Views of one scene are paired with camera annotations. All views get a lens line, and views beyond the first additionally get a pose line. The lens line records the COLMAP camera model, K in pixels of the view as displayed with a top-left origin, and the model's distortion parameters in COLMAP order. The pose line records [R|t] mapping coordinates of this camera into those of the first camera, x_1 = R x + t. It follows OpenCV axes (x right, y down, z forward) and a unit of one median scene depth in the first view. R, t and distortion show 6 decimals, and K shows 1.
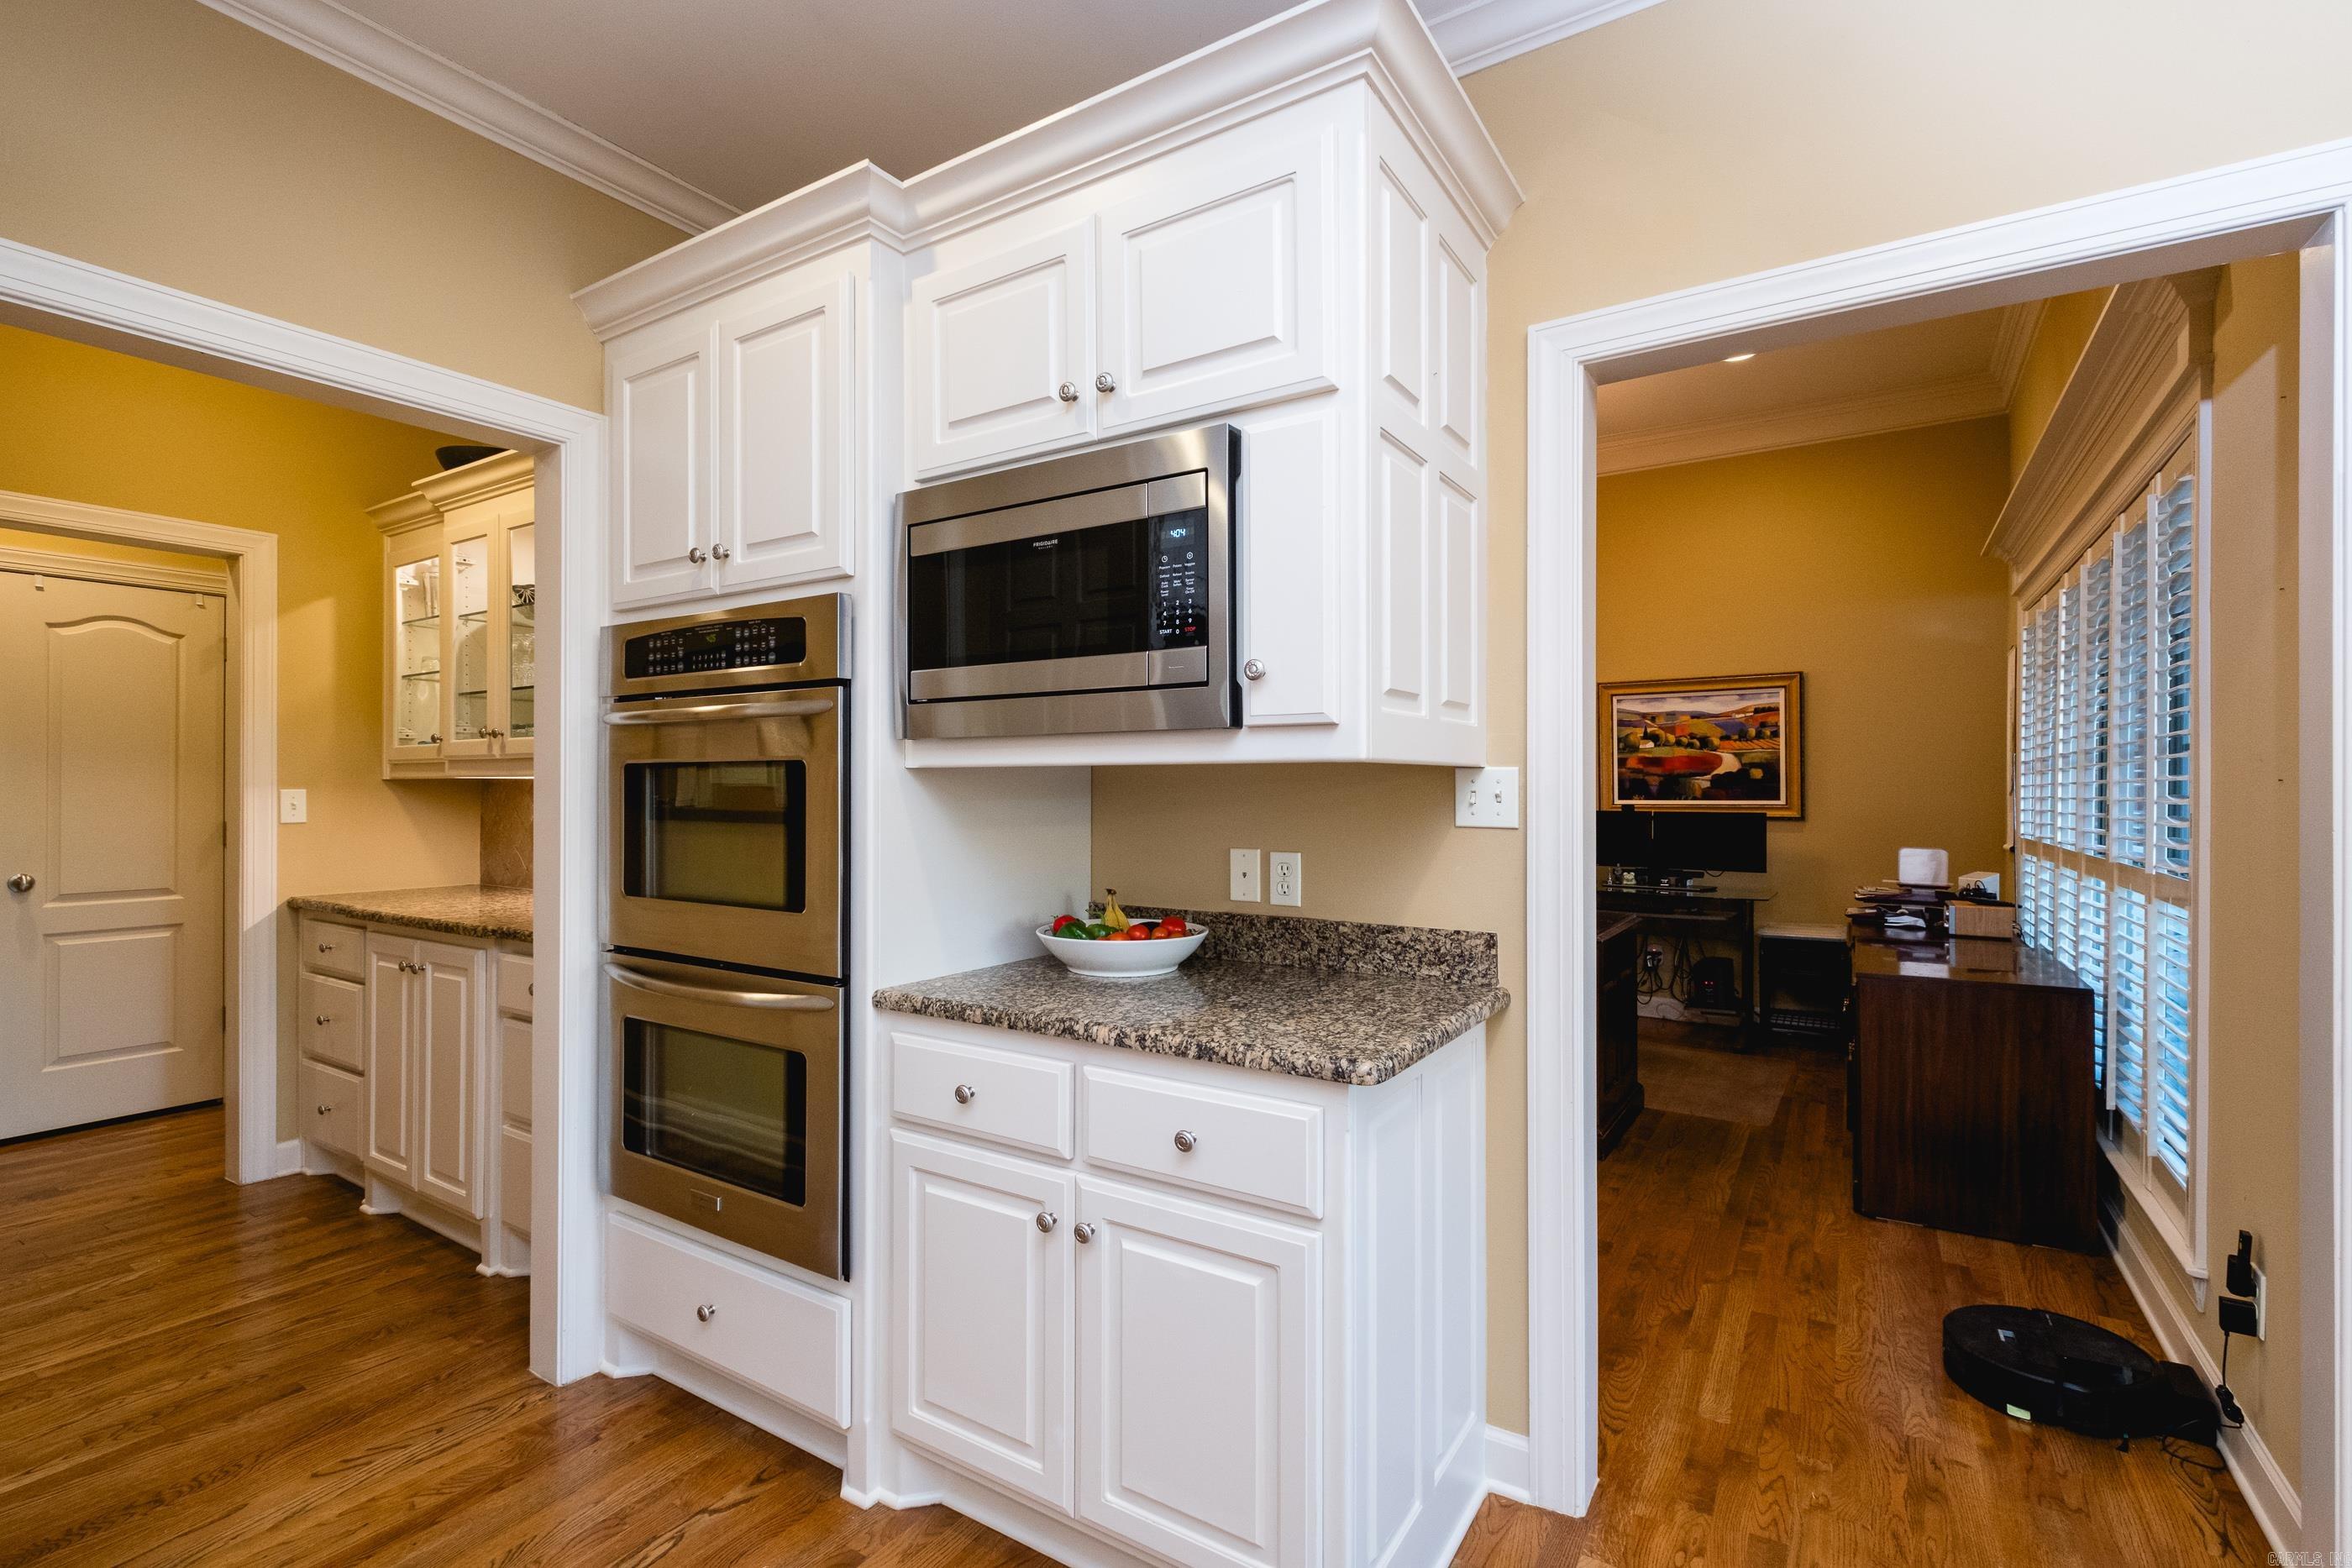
lens RADIAL K [[1030.9, 0, 1101.3], [0, 1030.9, 778.7], [0, 0, 1]] dist [0.004943, -0.002862]
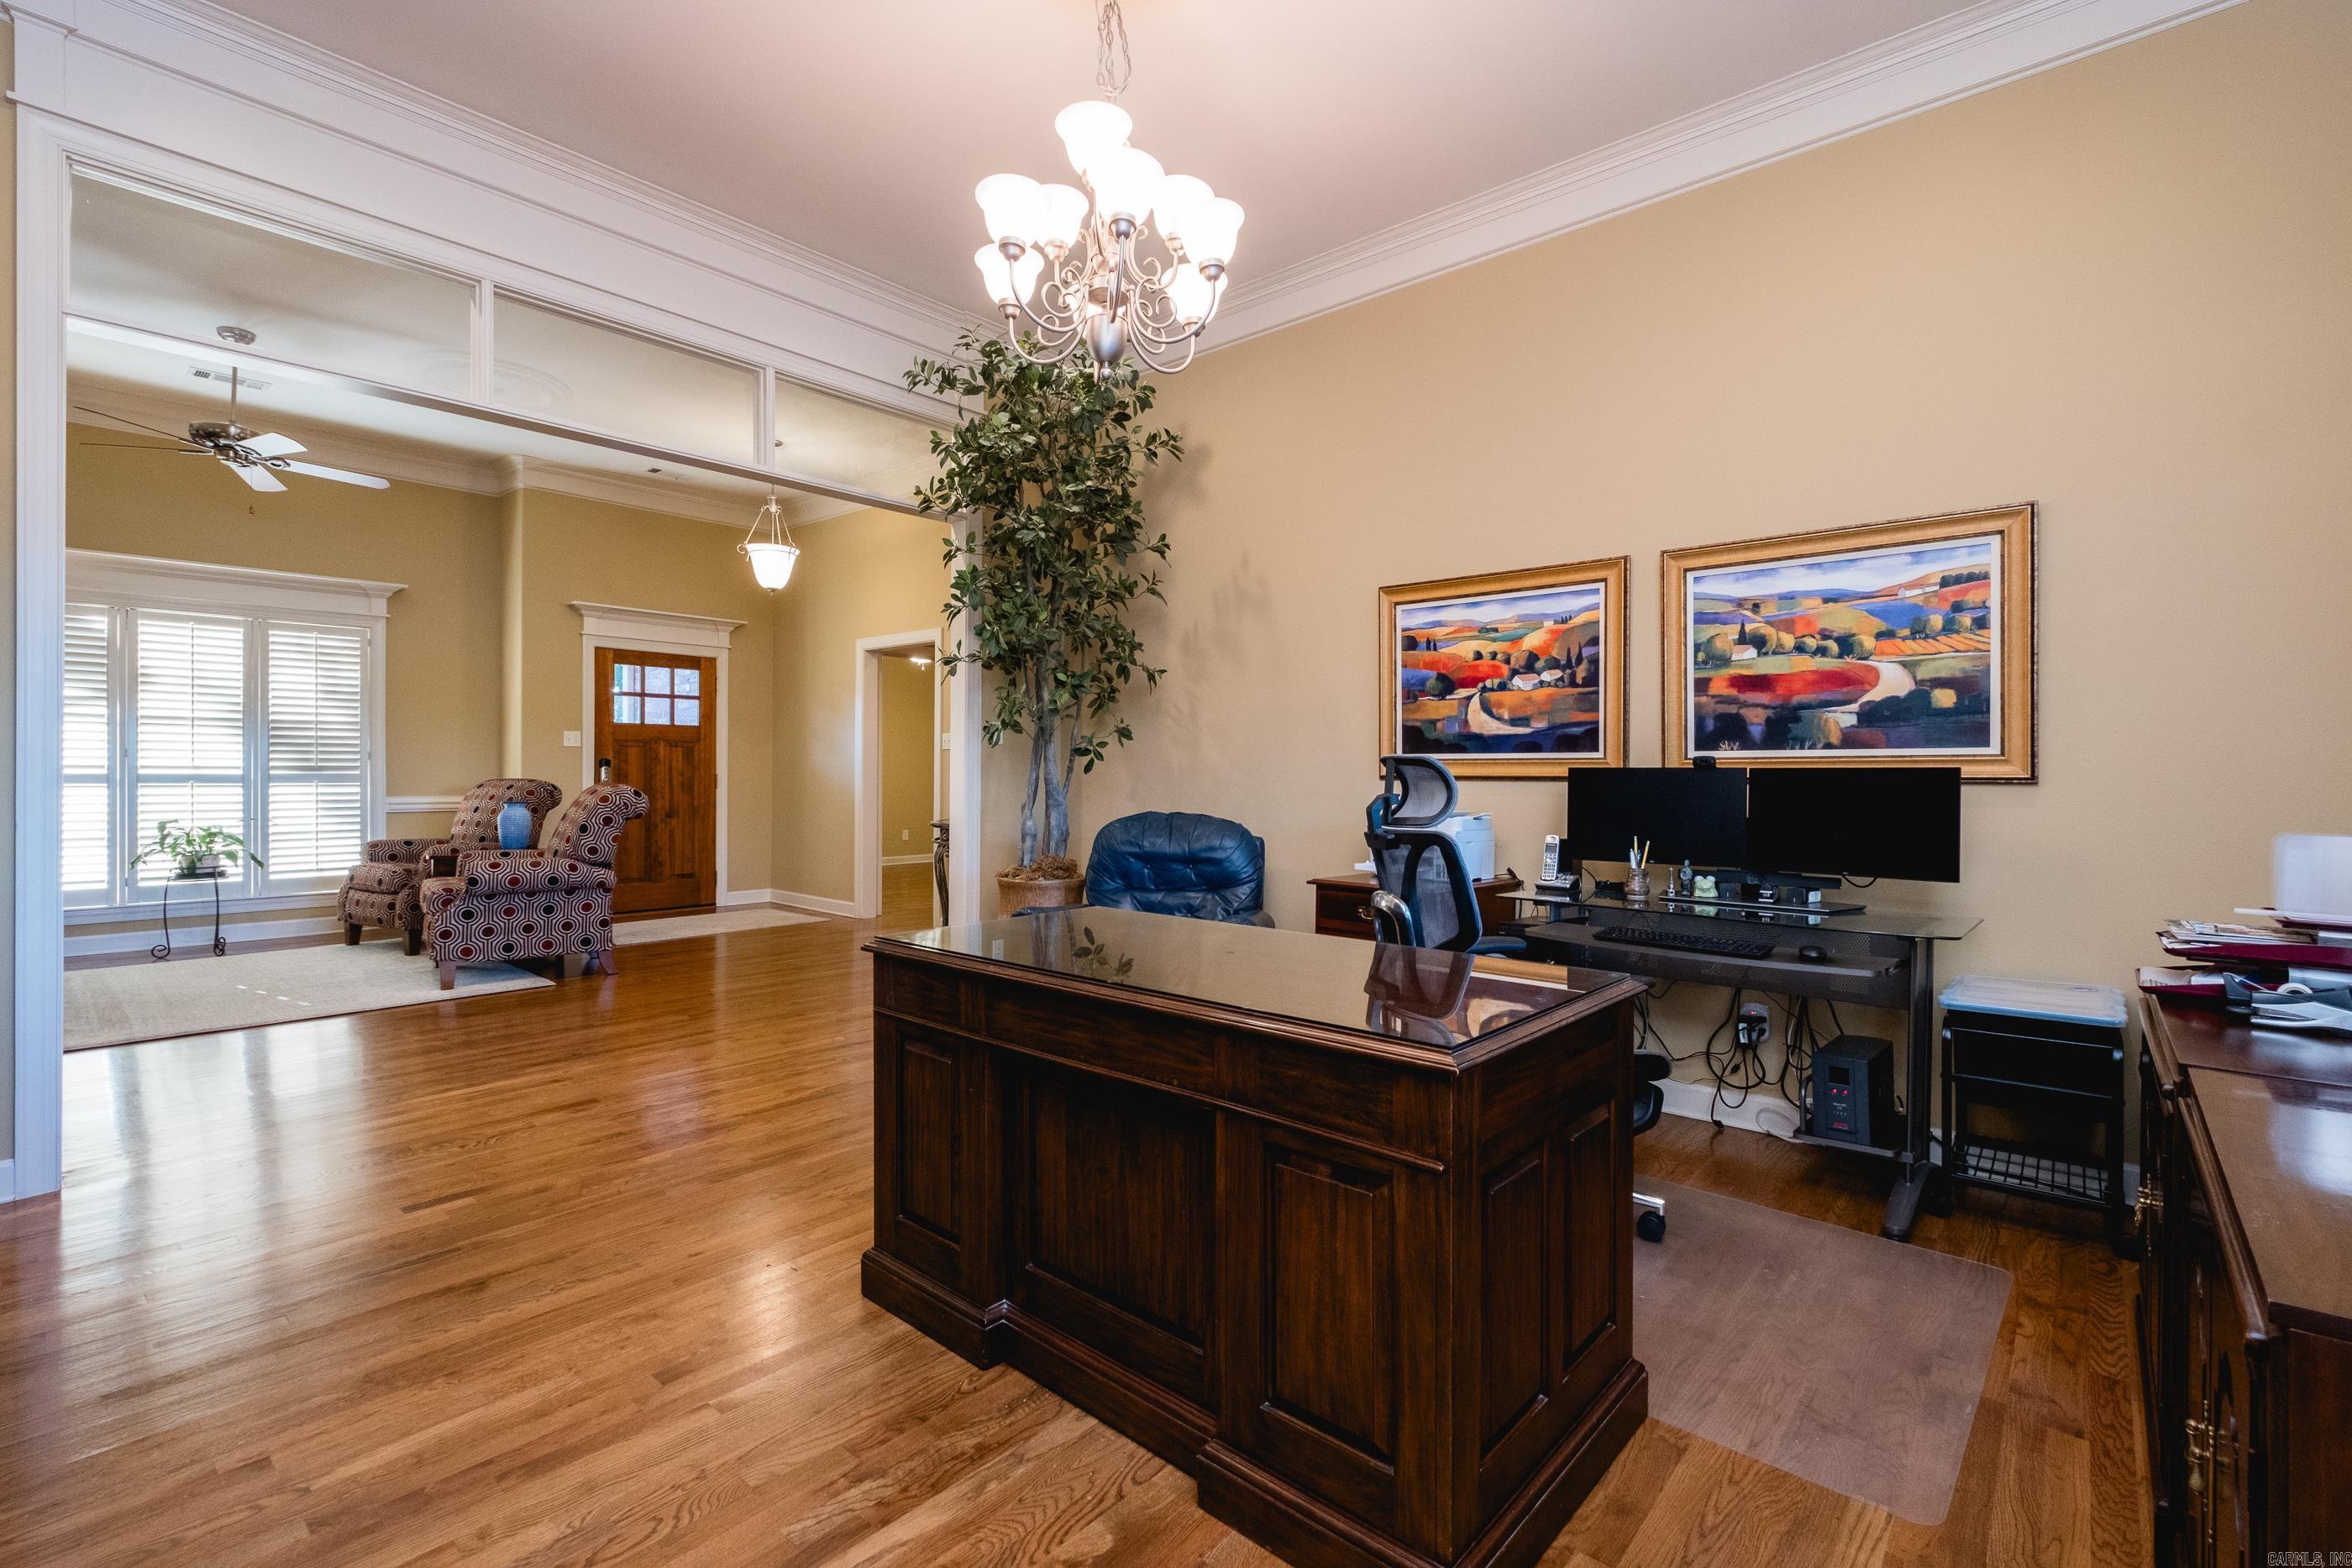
lens RADIAL K [[1030.9, 0, 1195.1], [0, 1030.9, 781.6], [0, 0, 1]] dist [0.004943, -0.002862]
pose [[0.996757, 0.002431, -0.080430, 0.278293], [-0.001268, 0.999894, 0.014511, 0.030676], [0.080457, -0.014362, 0.996655, 0.415053]]
